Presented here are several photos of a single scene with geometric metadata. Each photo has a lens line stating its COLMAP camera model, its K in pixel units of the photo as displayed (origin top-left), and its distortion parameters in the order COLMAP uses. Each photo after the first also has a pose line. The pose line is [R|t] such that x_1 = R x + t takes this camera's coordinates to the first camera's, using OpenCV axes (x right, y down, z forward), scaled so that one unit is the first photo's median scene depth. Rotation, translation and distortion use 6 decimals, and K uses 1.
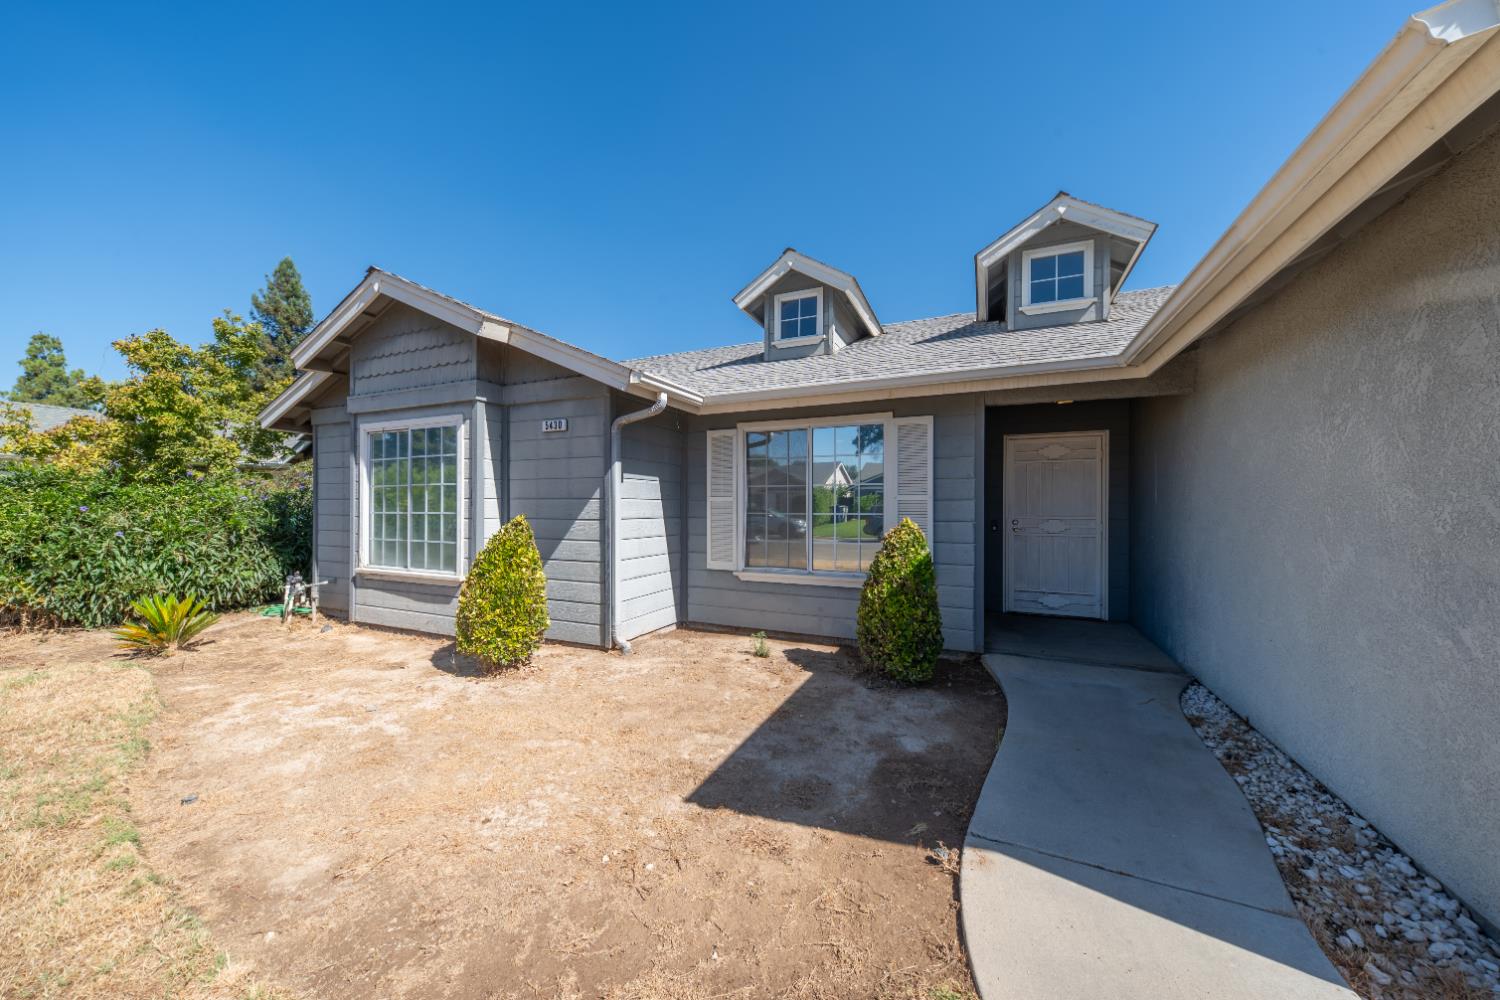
lens RADIAL K [[520.4, 0, 751.5], [0, 520.4, 507.1], [0, 0, 1]] dist [0.015737, -0.008982]
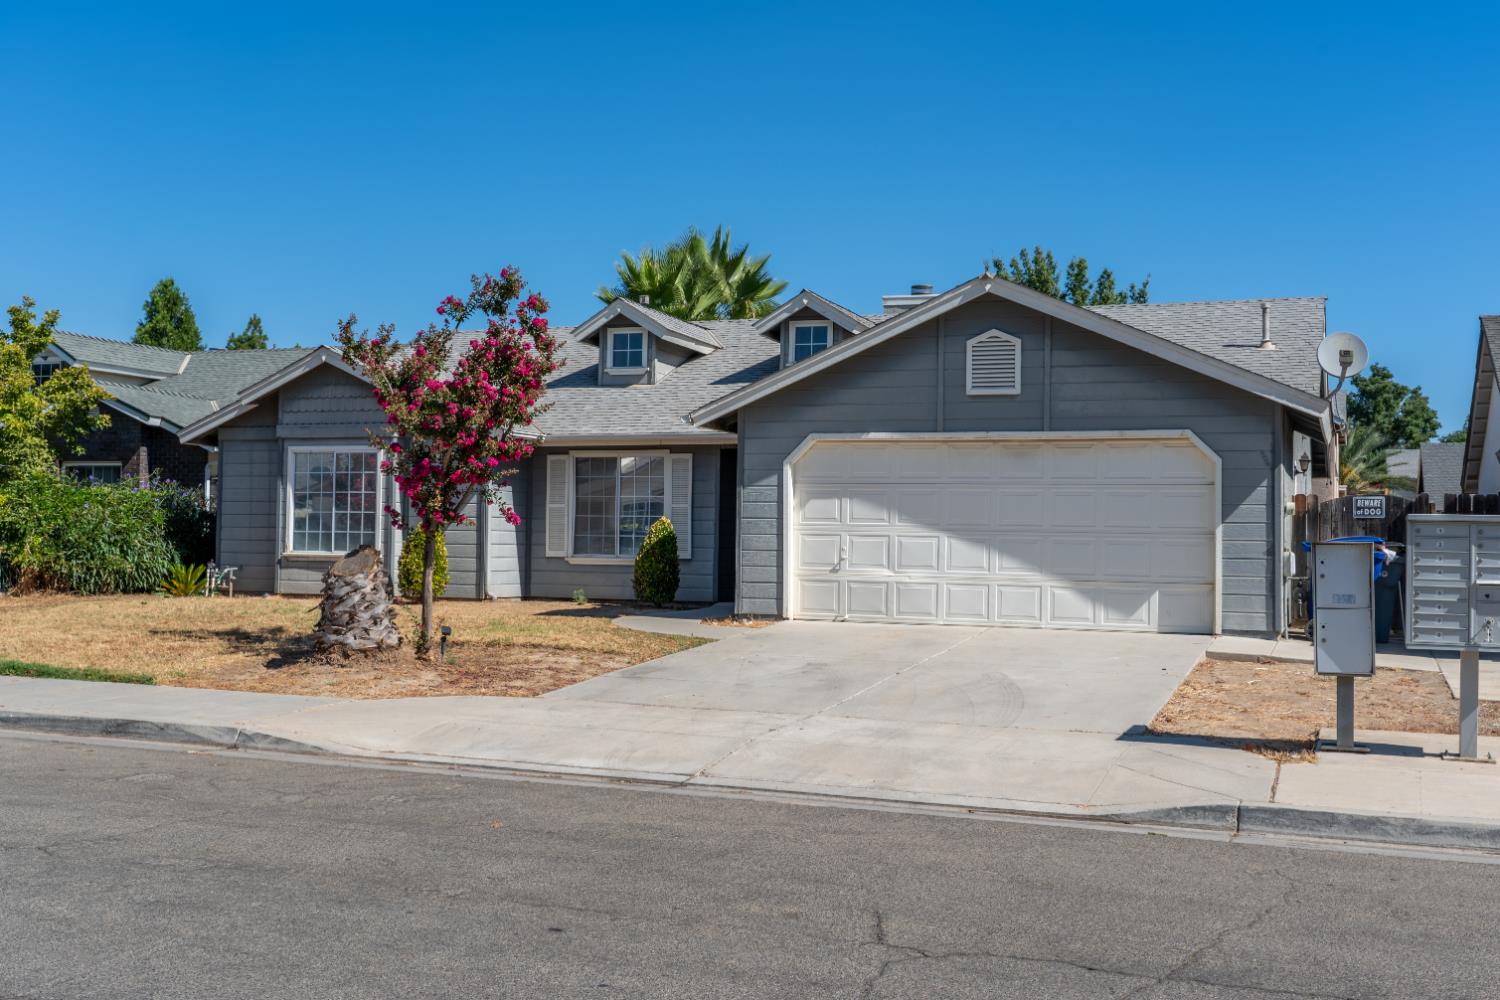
lens RADIAL K [[1573.8, 0, 750.0], [0, 1573.8, 500.0], [0, 0, 1]] dist [0.000716, -0.002275]
pose [[0.998509, 0.013285, 0.052952, 0.239307], [-0.011757, 0.999508, -0.029064, 0.089143], [-0.053312, 0.028398, 0.998174, -3.295985]]
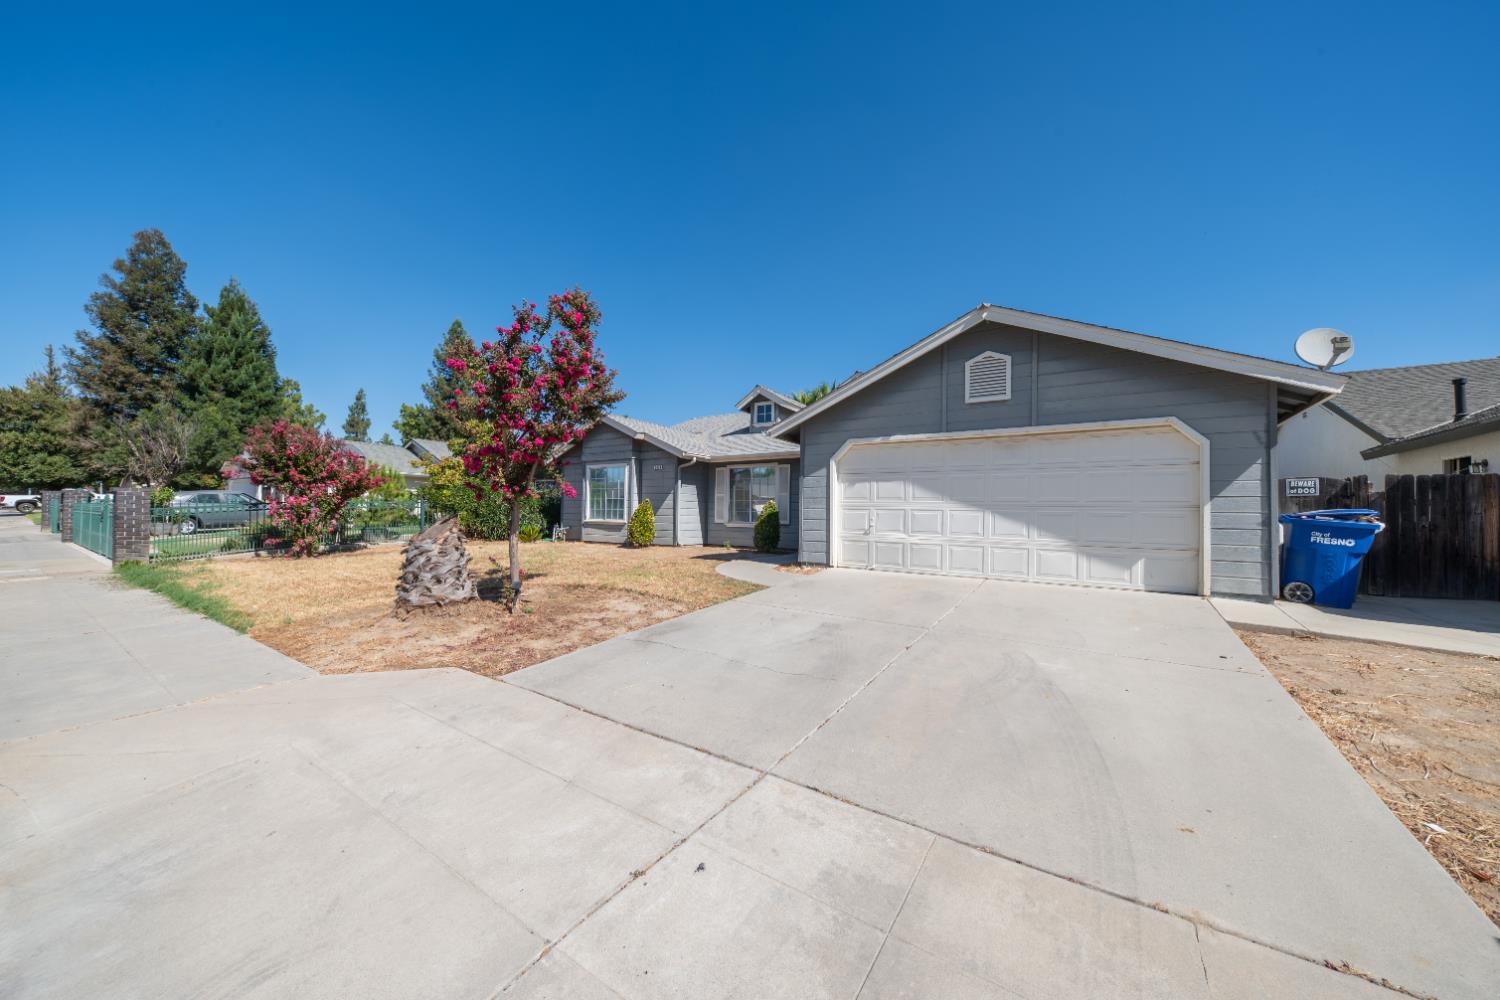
lens RADIAL K [[520.4, 0, 751.5], [0, 520.4, 507.1], [0, 0, 1]] dist [0.015737, -0.008982]
pose [[0.987325, 0.011018, -0.158332, 0.513164], [-0.013929, 0.999754, -0.017288, 0.089851], [0.158102, 0.019275, 0.987235, -1.536014]]
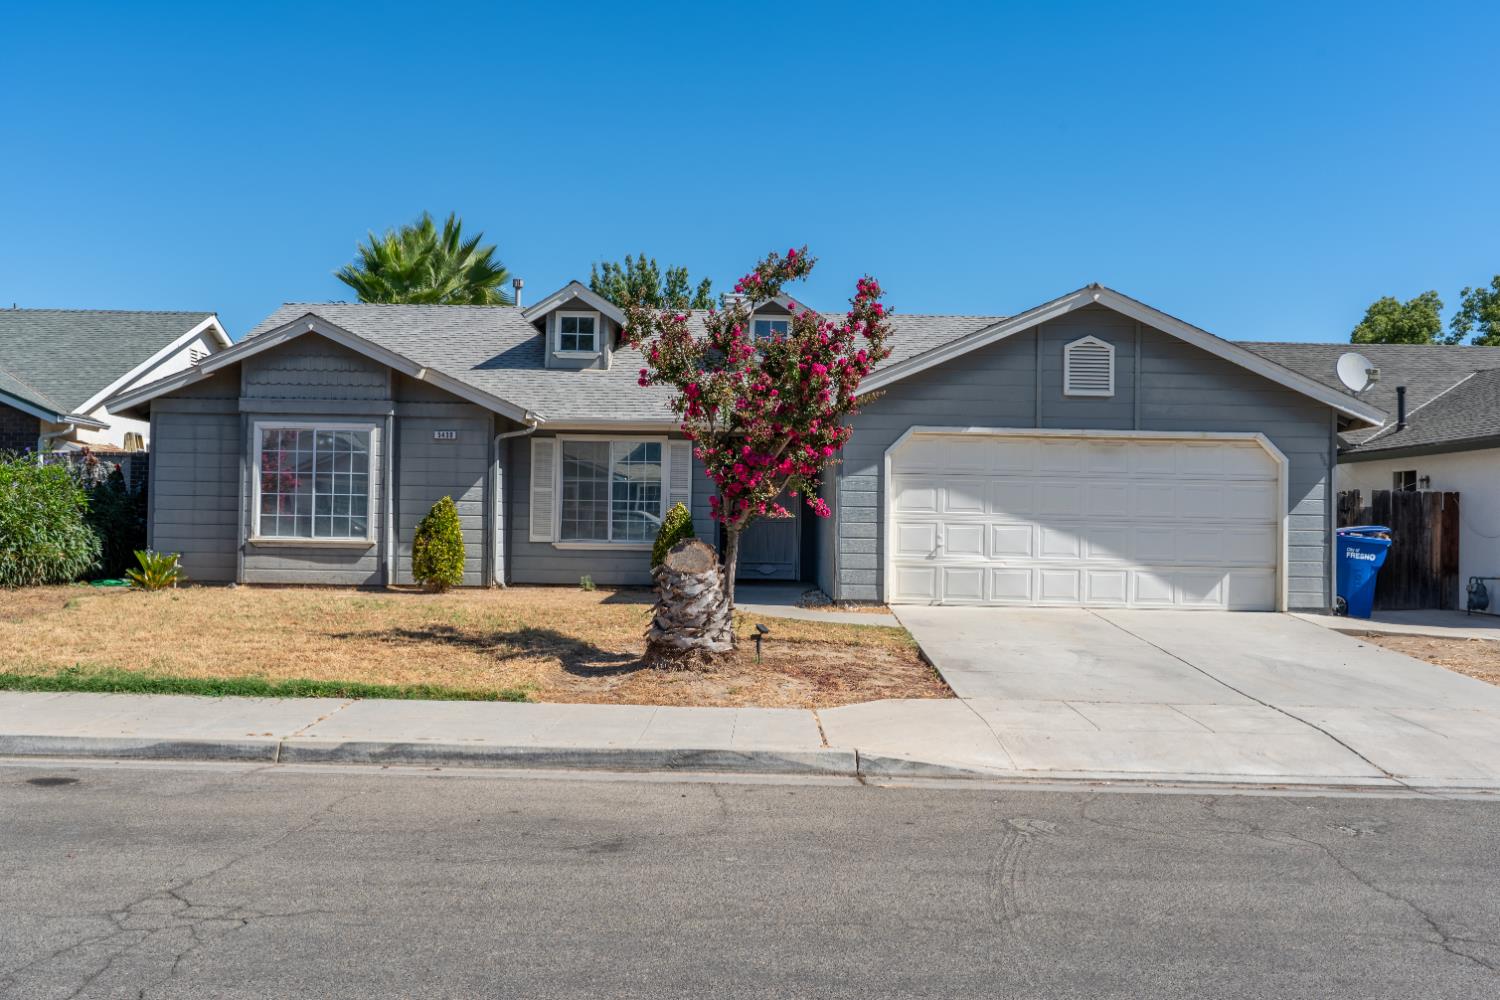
lens RADIAL K [[1398.6, 0, 750.0], [0, 1398.6, 500.0], [0, 0, 1]] dist [-0.003615, -0.006010]
pose [[0.909722, 0.019909, 0.414740, -1.113189], [-0.013773, 0.999747, -0.017781, 0.072706], [-0.414989, 0.010464, 0.909766, -2.616841]]
